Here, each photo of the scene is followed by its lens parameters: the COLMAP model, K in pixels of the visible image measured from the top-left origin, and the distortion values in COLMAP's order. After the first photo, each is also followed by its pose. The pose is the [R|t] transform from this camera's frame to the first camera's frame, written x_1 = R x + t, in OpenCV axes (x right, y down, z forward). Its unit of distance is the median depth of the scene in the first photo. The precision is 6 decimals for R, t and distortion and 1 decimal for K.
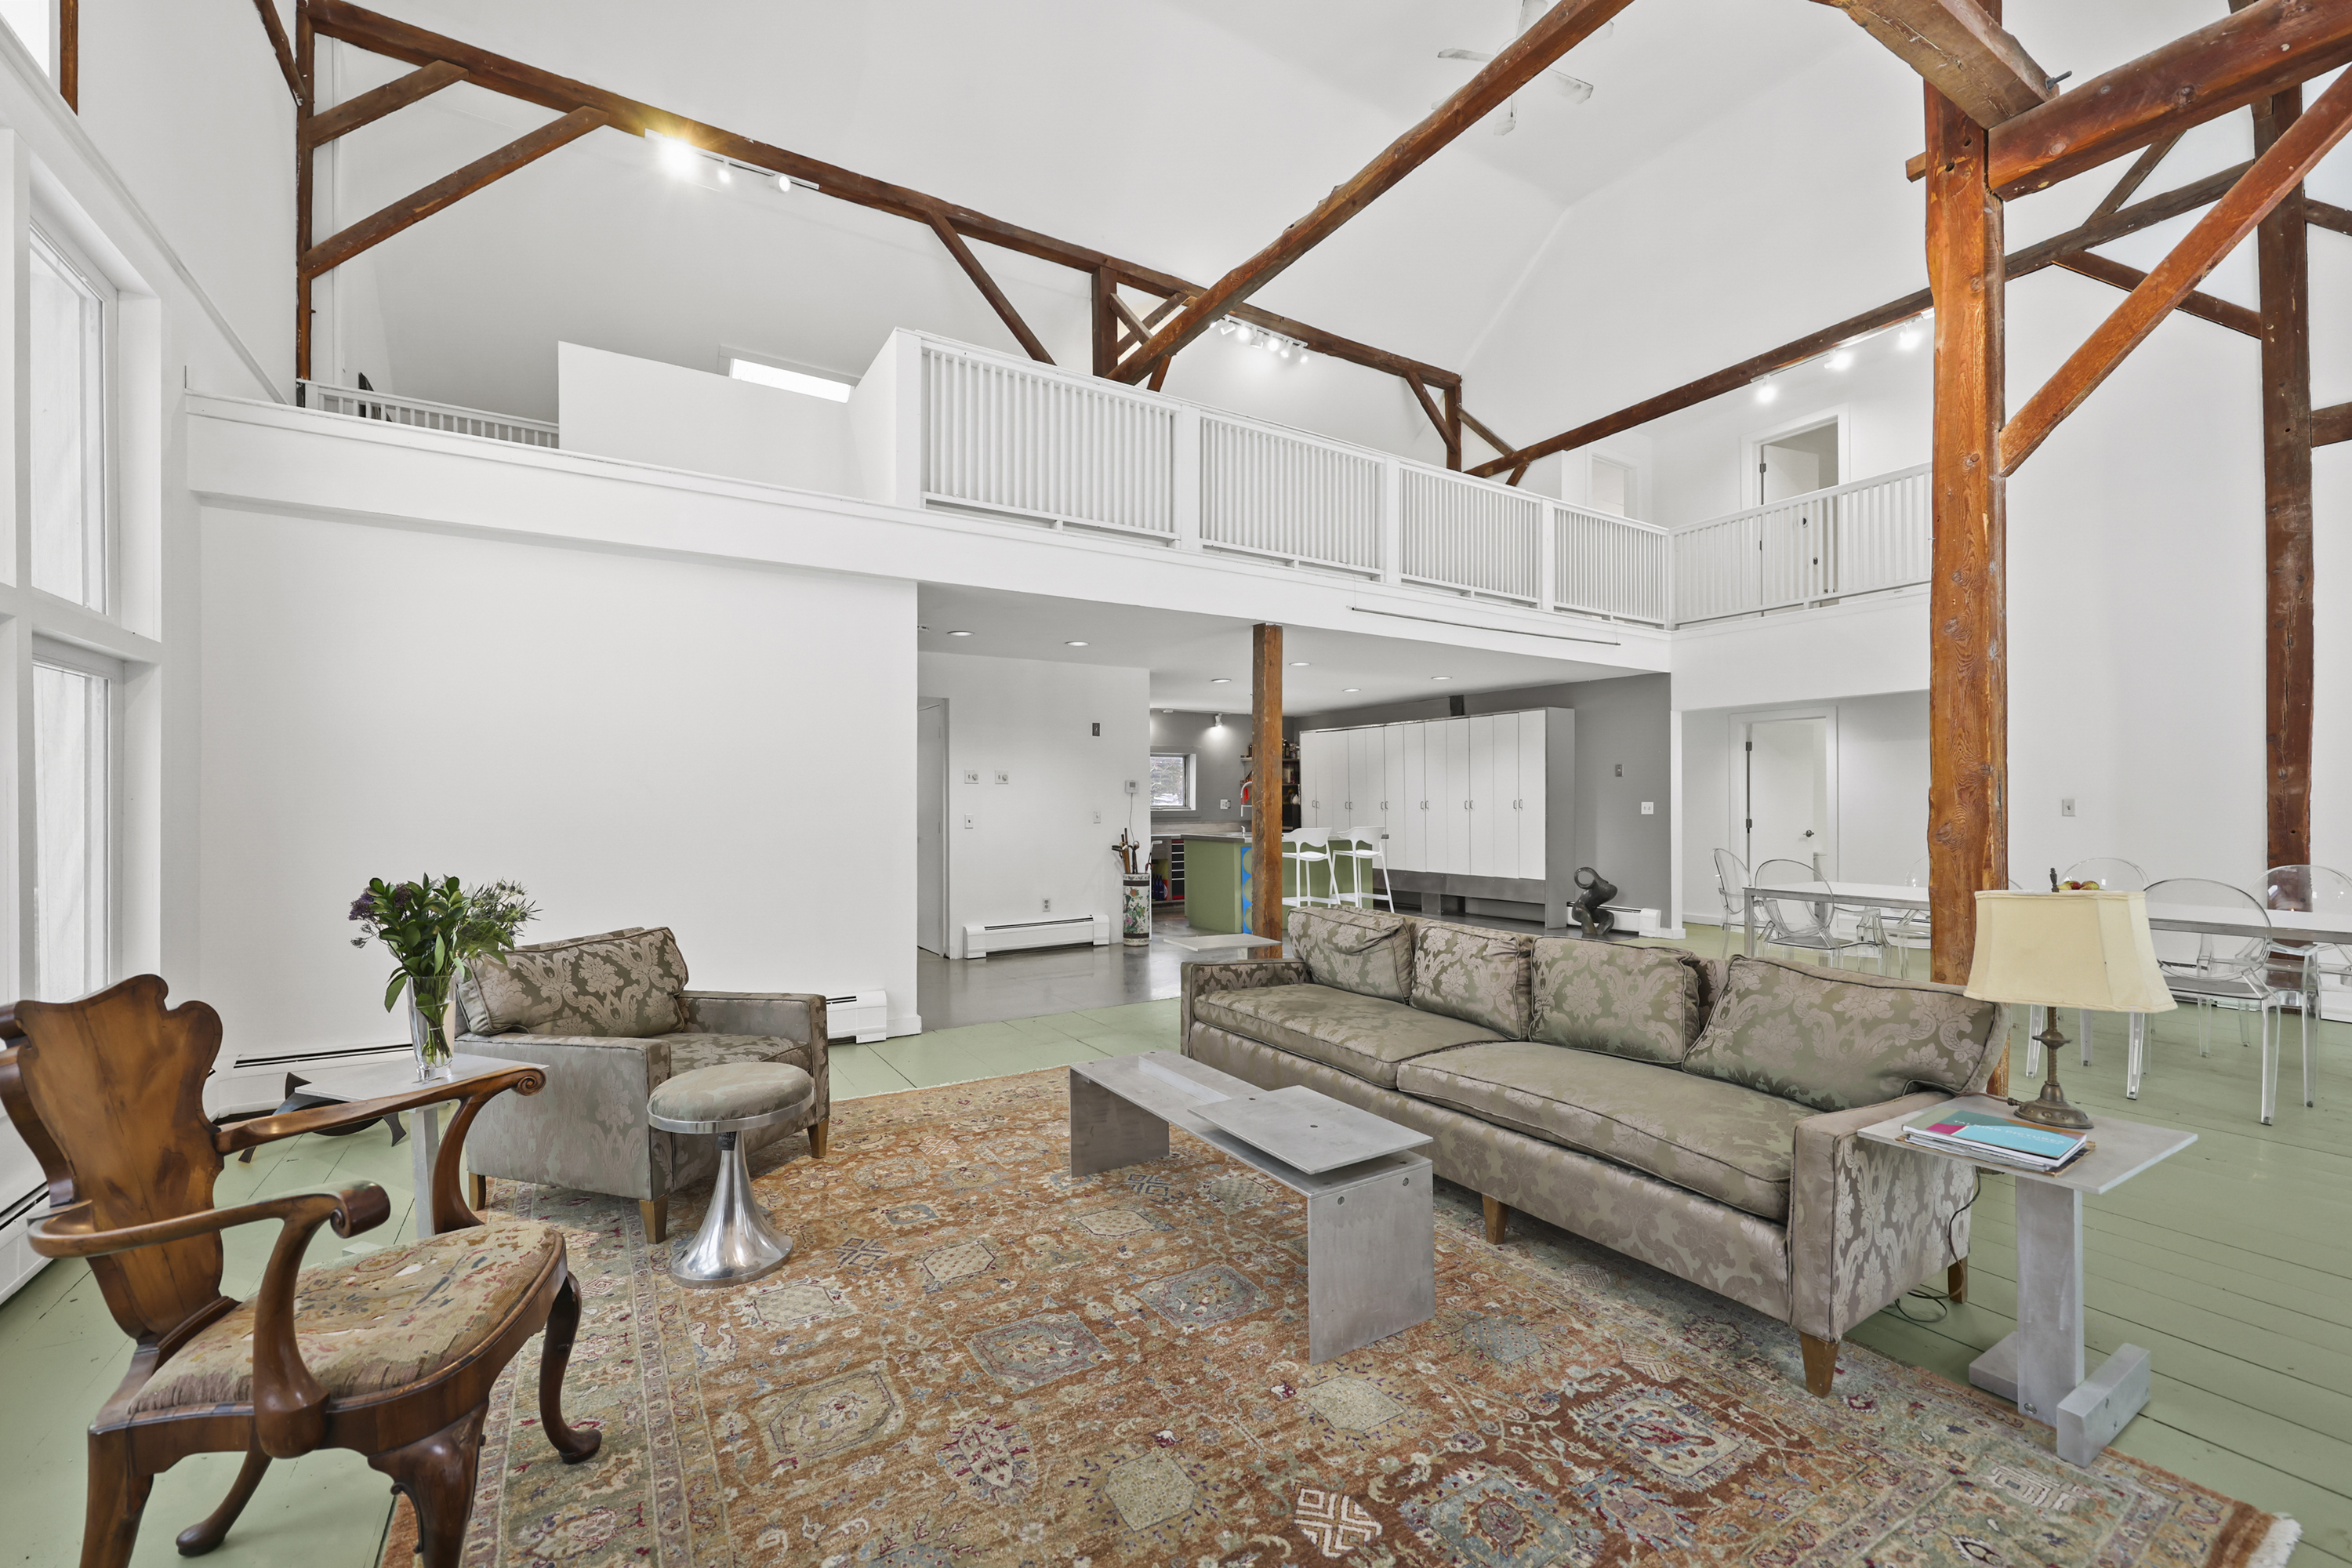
lens RADIAL K [[952.9, 0, 1174.1], [0, 952.9, 805.0], [0, 0, 1]] dist [-0.000935, 0.001178]
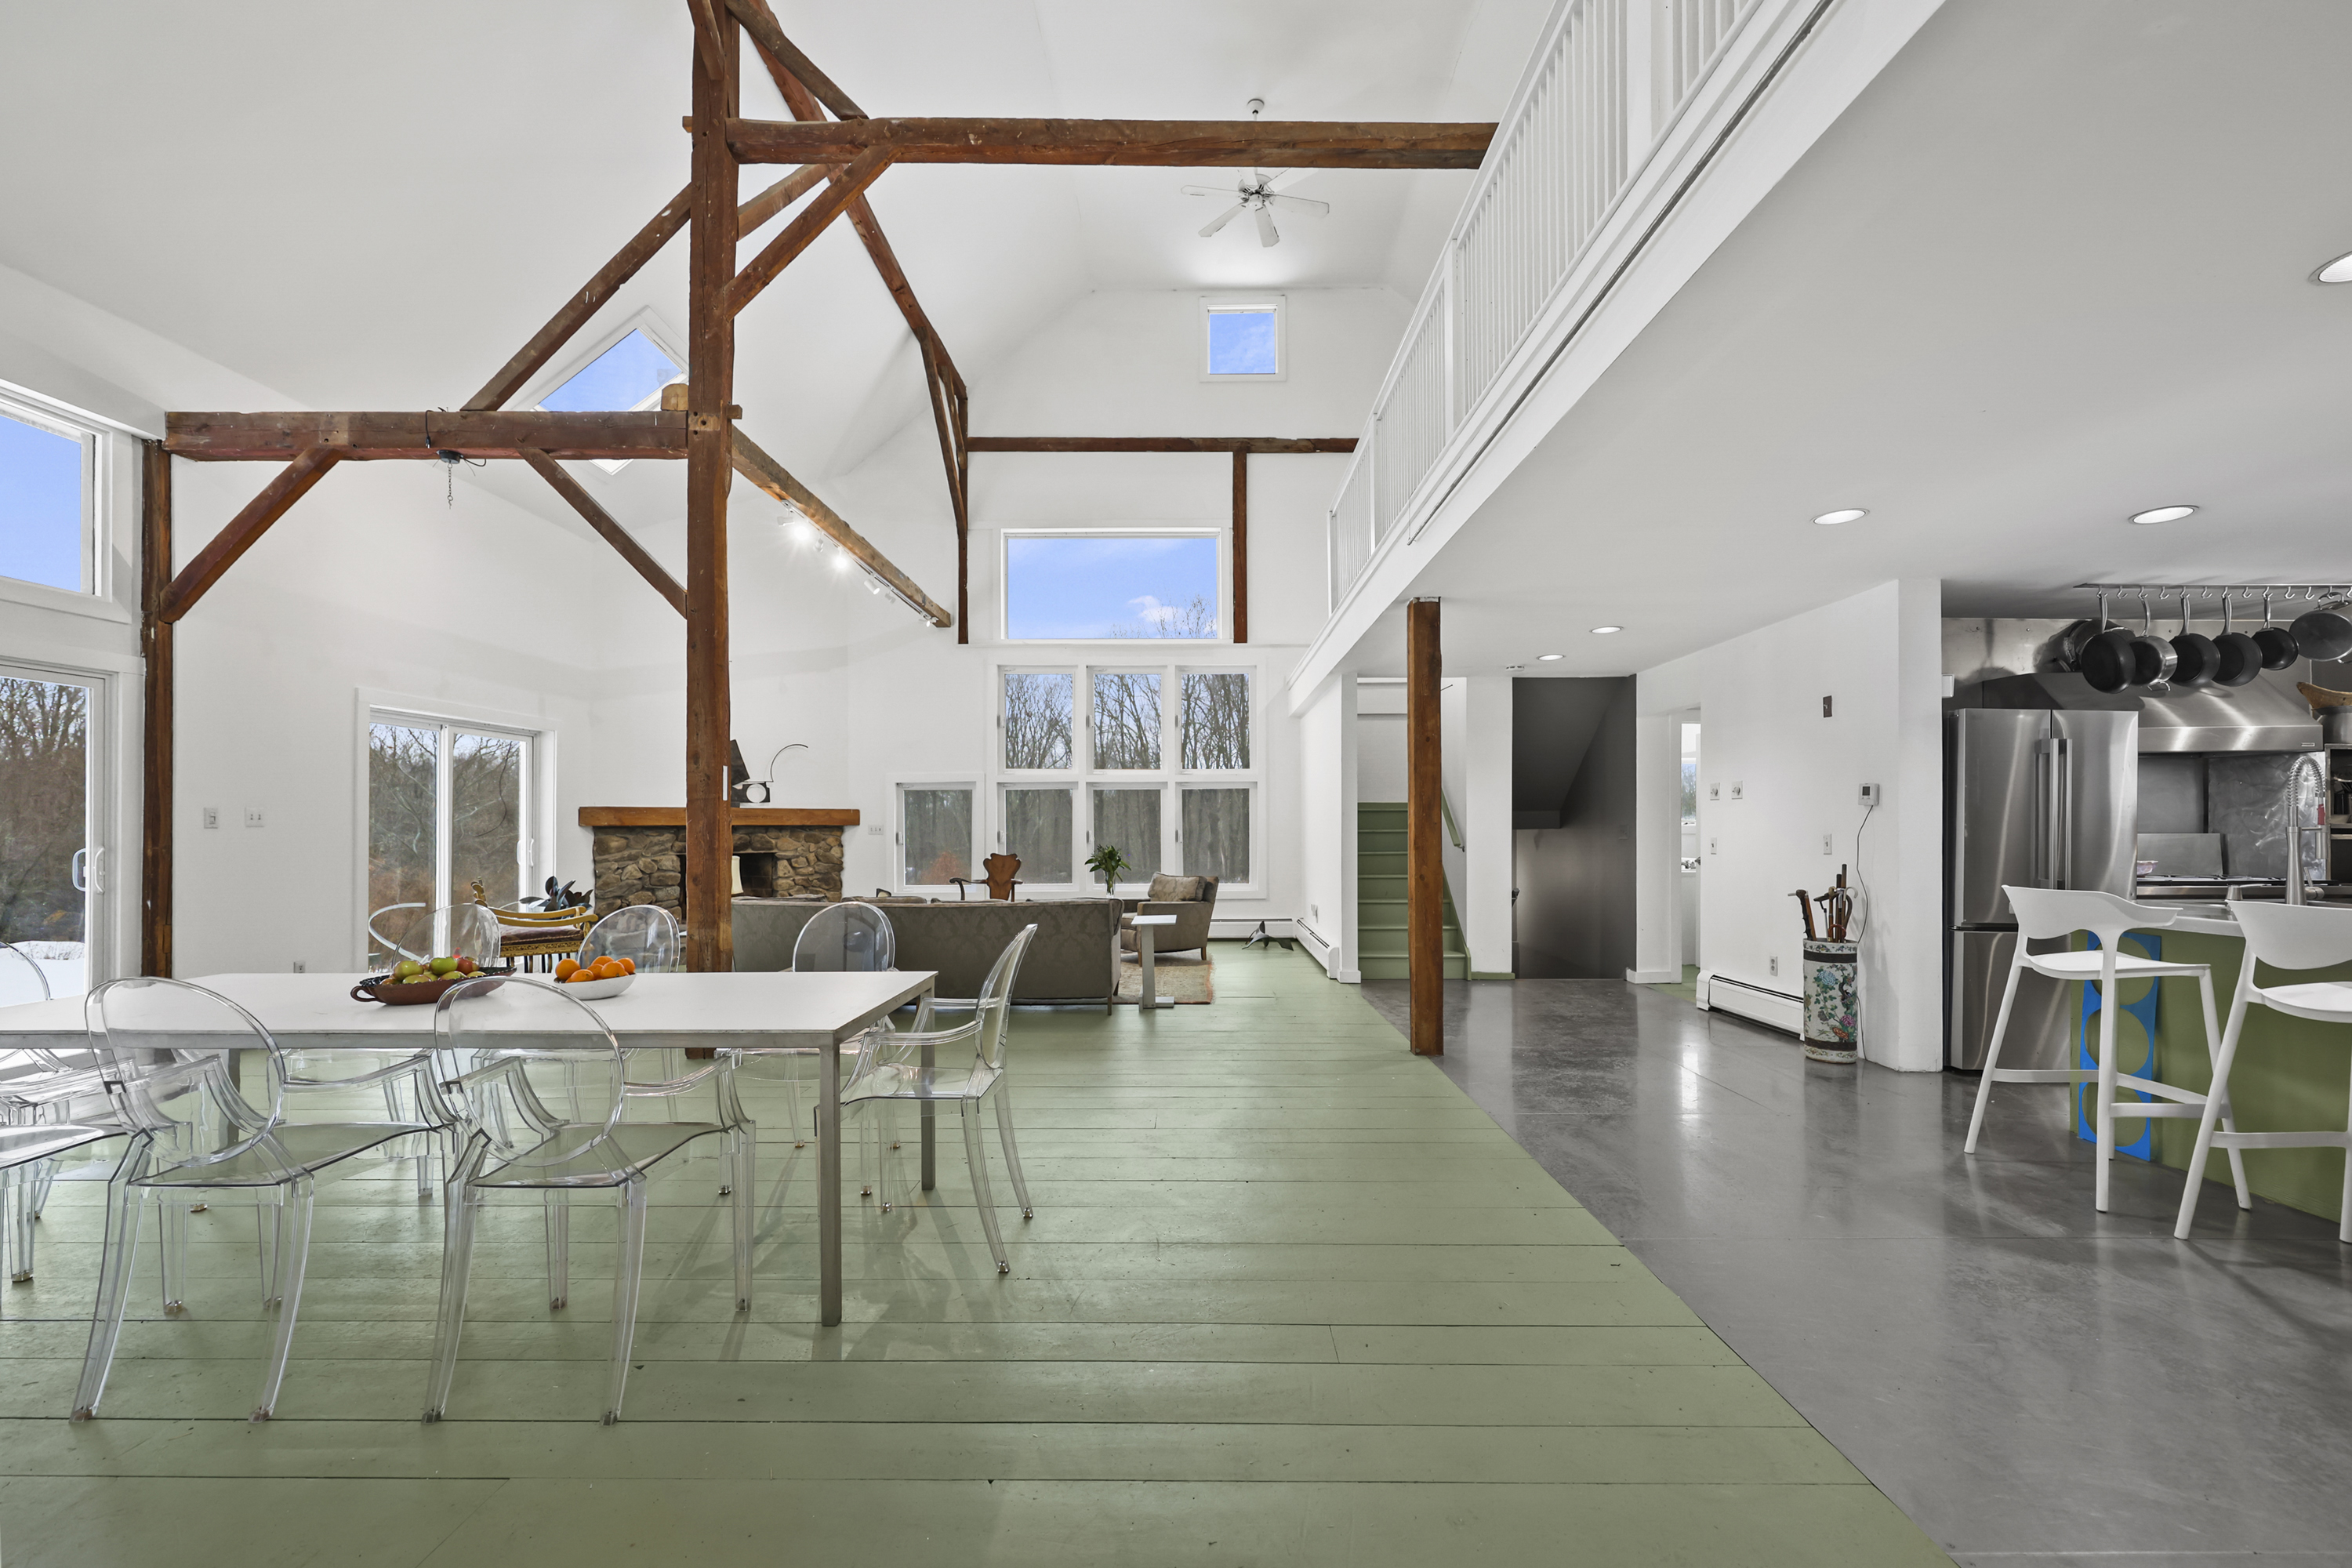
lens RADIAL K [[952.9, 0, 1172.4], [0, 952.9, 819.2], [0, 0, 1]] dist [-0.000935, 0.001178]
pose [[-0.538106, -0.004777, -0.842863, 1.016629], [0.001494, 0.999977, -0.006621, -0.001349], [0.842876, -0.004822, -0.538087, 1.450615]]
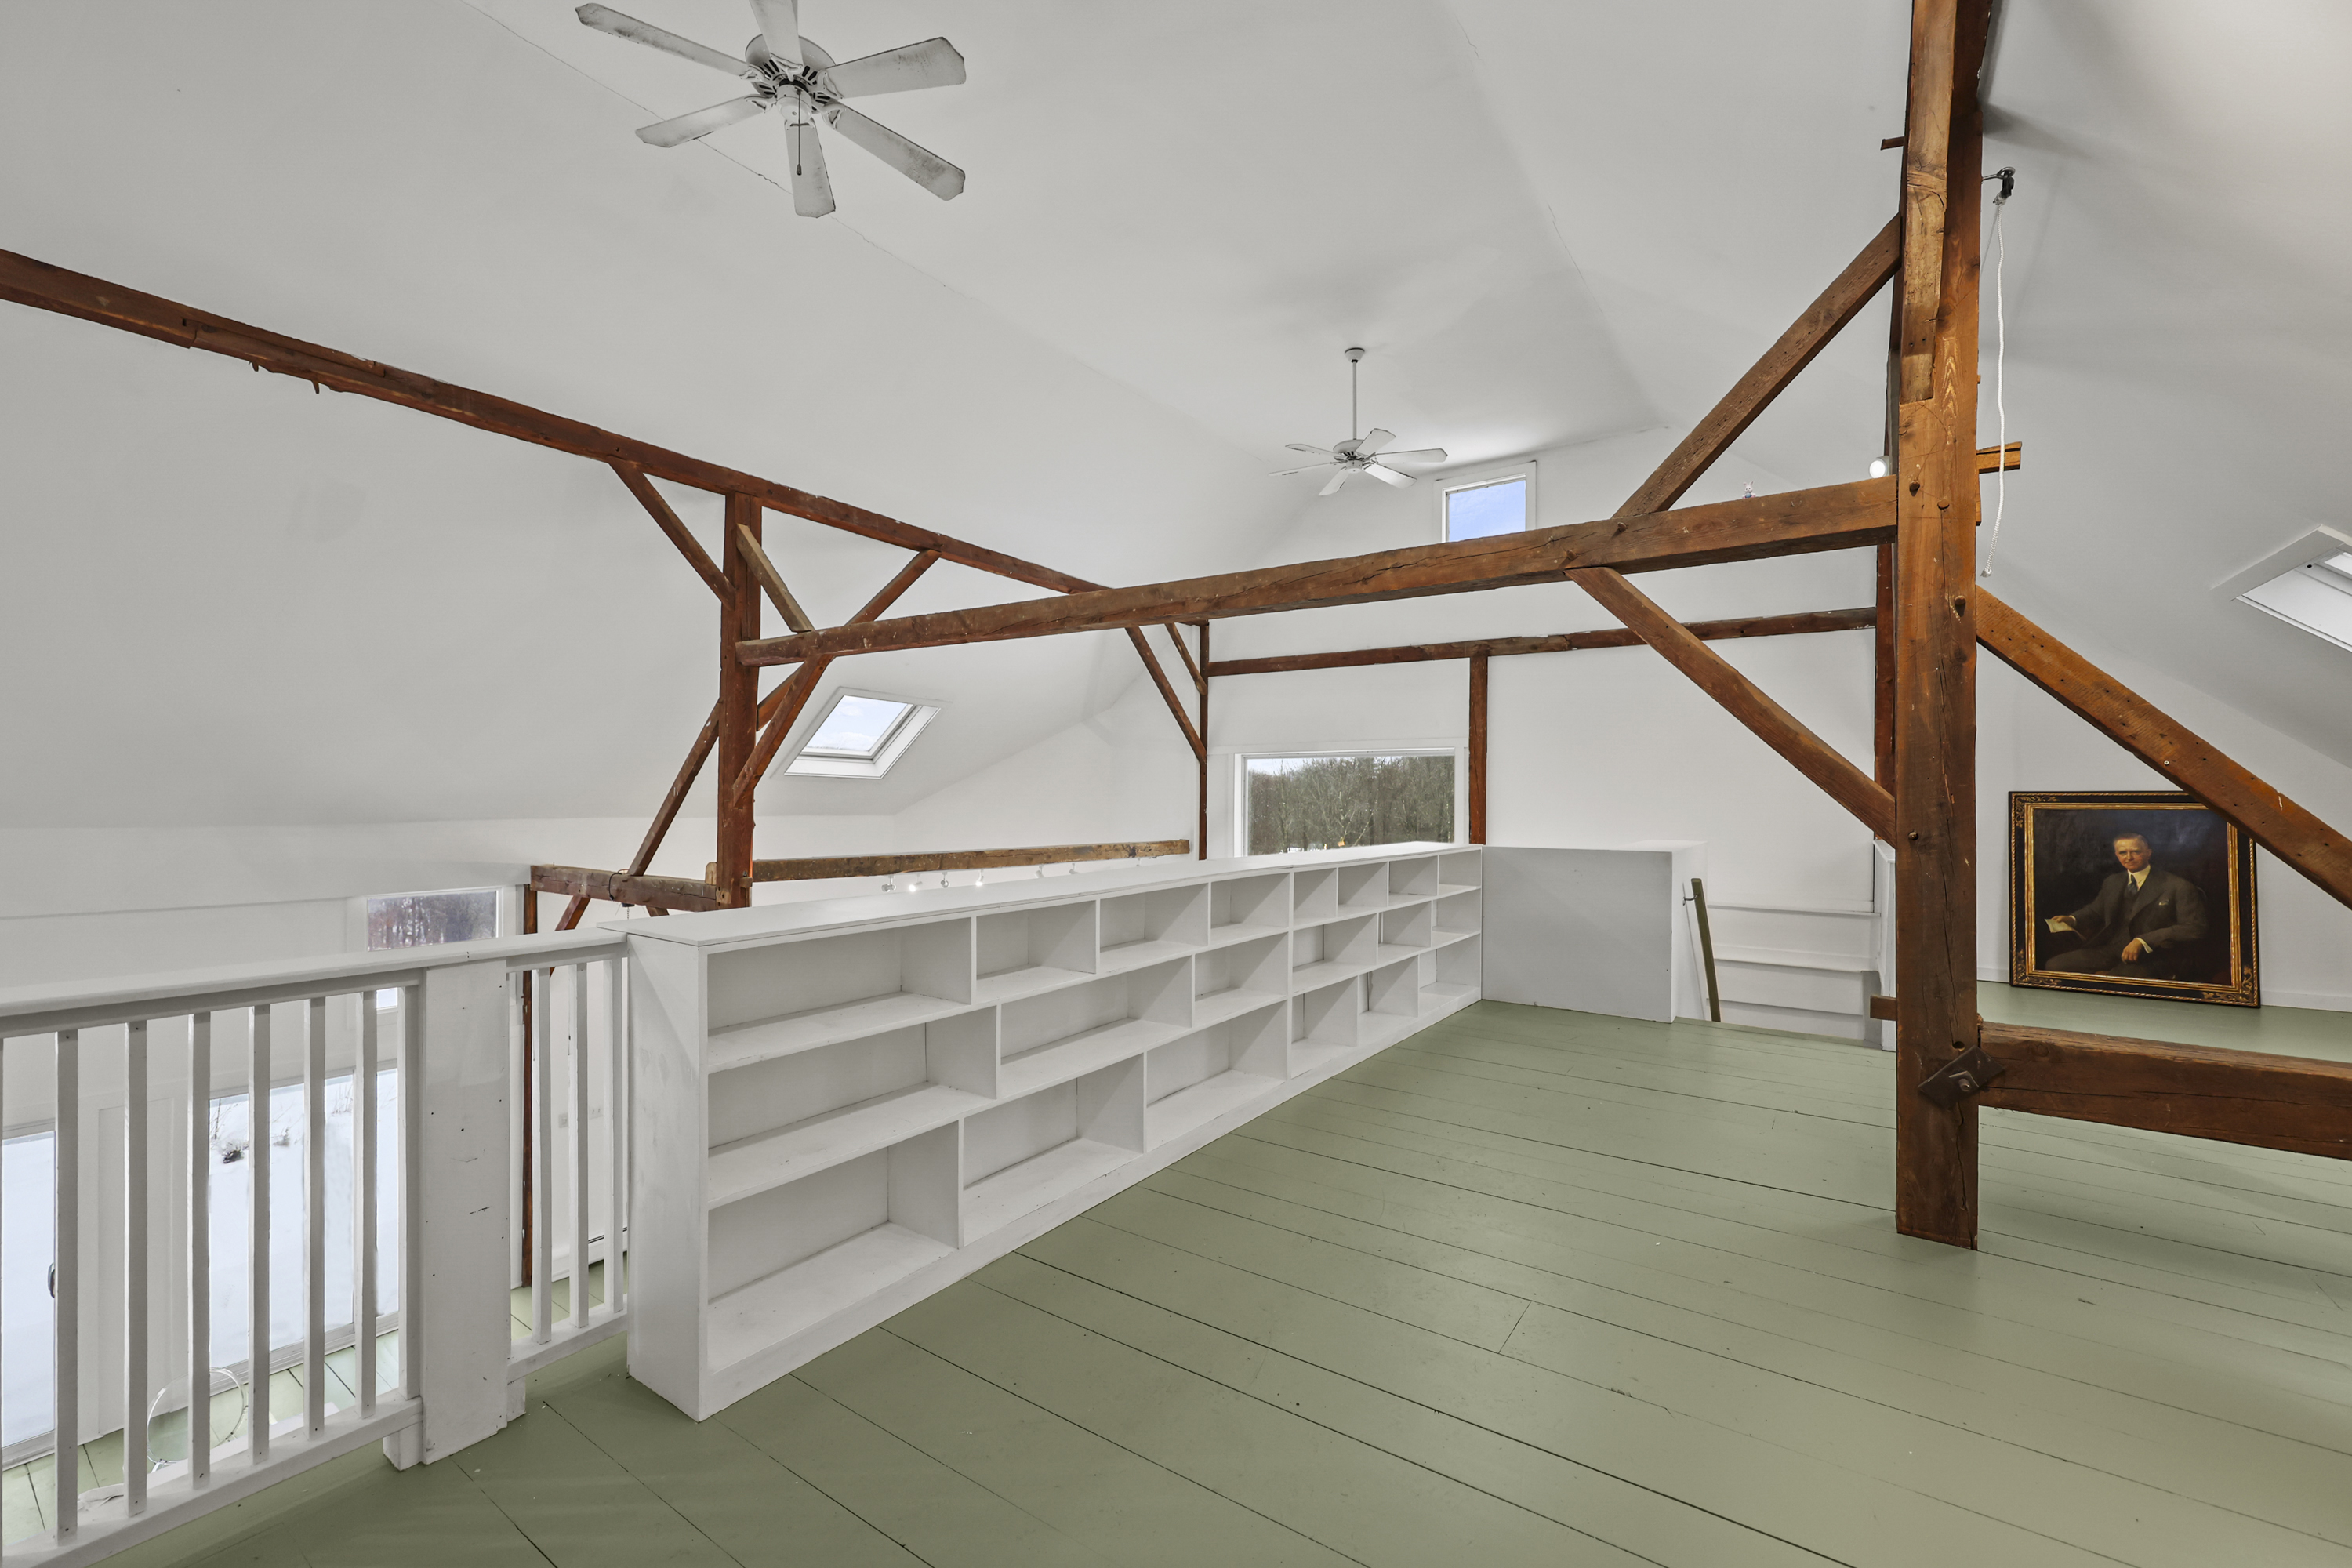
lens RADIAL K [[952.9, 0, 1176.3], [0, 952.9, 802.0], [0, 0, 1]] dist [-0.000935, 0.001178]
pose [[-0.921875, 0.002054, -0.387481, 0.438251], [-0.001810, 0.999952, 0.009605, -0.507136], [0.387482, 0.009556, -0.921828, 1.814114]]
